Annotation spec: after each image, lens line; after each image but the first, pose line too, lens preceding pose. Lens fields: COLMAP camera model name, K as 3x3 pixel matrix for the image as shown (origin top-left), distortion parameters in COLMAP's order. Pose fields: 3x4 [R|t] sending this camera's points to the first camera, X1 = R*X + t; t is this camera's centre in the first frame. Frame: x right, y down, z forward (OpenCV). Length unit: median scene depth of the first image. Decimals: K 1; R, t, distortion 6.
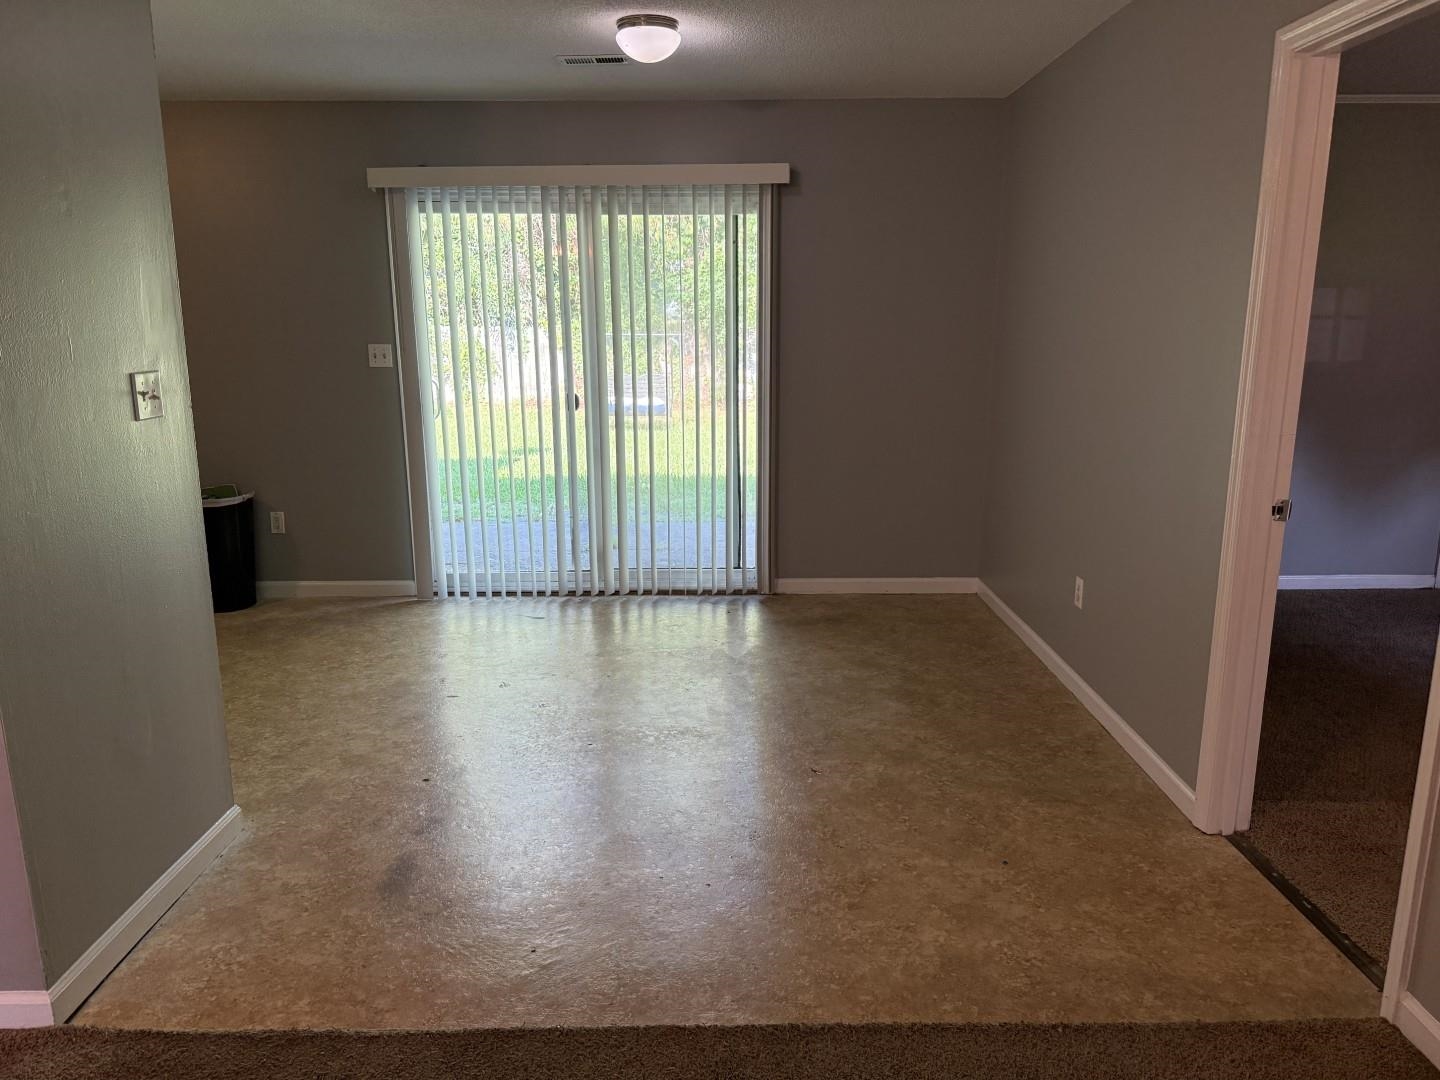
lens RADIAL K [[1019.5, 0, 728.0], [0, 1019.5, 537.1], [0, 0, 1]] dist [0.040420, -0.058348]
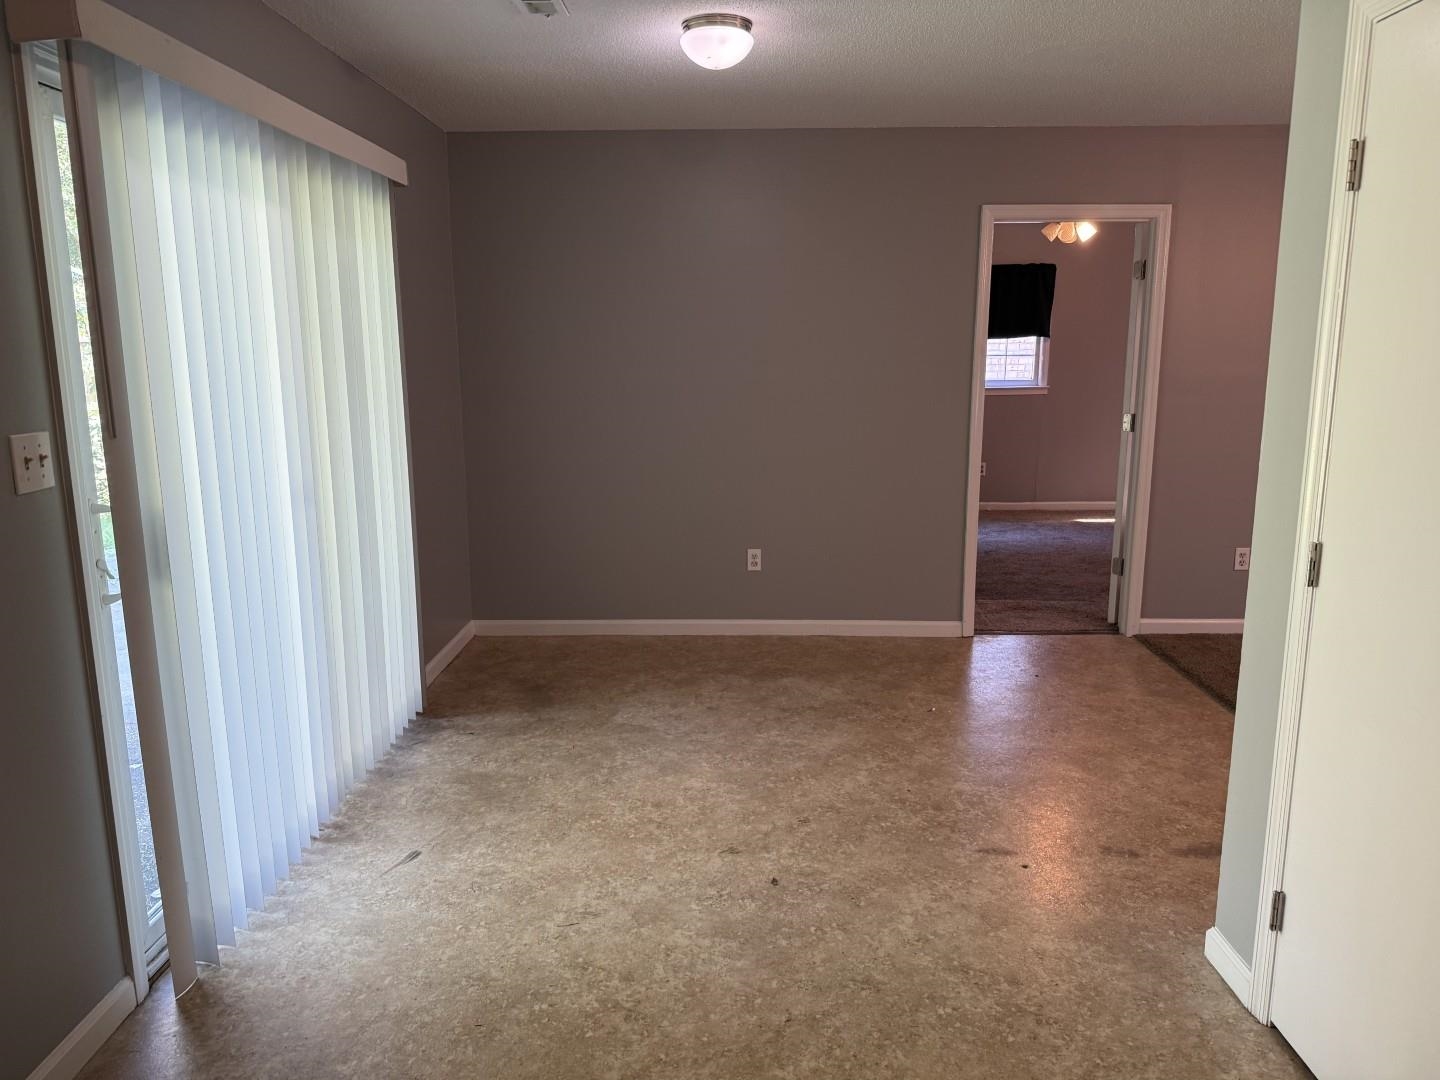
lens RADIAL K [[1019.5, 0, 713.3], [0, 1019.5, 537.2], [0, 0, 1]] dist [0.040420, -0.058348]
pose [[0.023824, -0.183866, 0.982663, -0.856137], [0.211014, 0.961721, 0.174831, -0.194385], [-0.977193, 0.203190, 0.061710, 0.868784]]
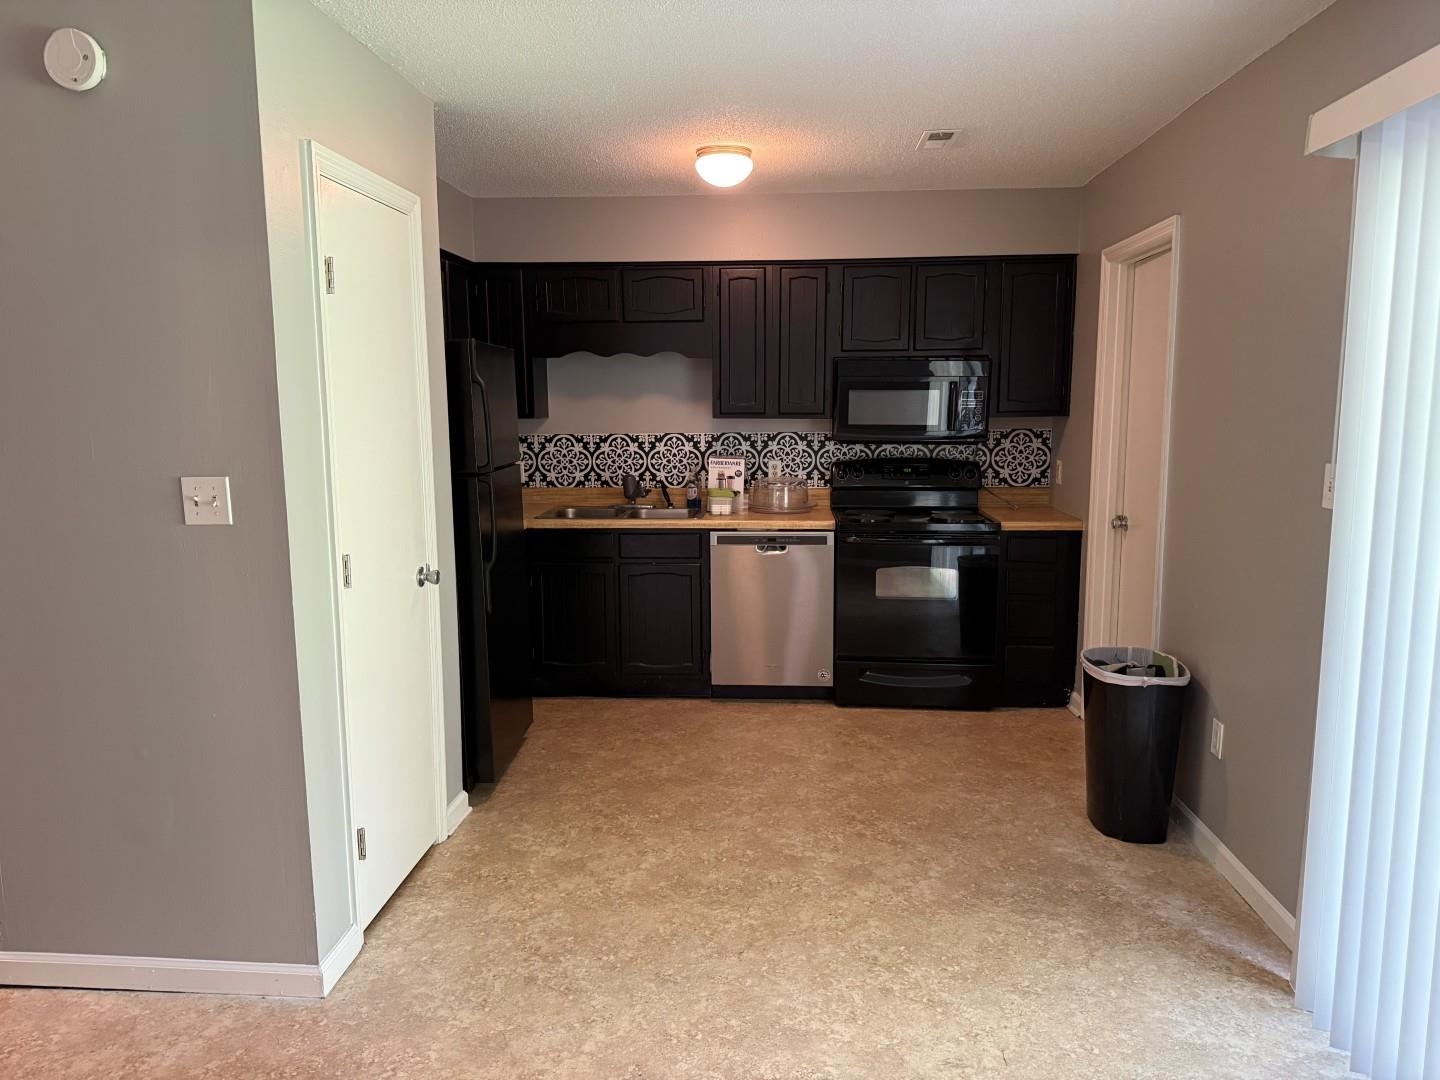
lens RADIAL K [[1019.5, 0, 717.3], [0, 1019.5, 544.9], [0, 0, 1]] dist [0.040420, -0.058348]
pose [[-0.071656, 0.149348, -0.986185, 0.207599], [-0.204841, 0.965448, 0.161091, -0.201301], [0.976169, 0.213554, -0.038588, 0.869820]]
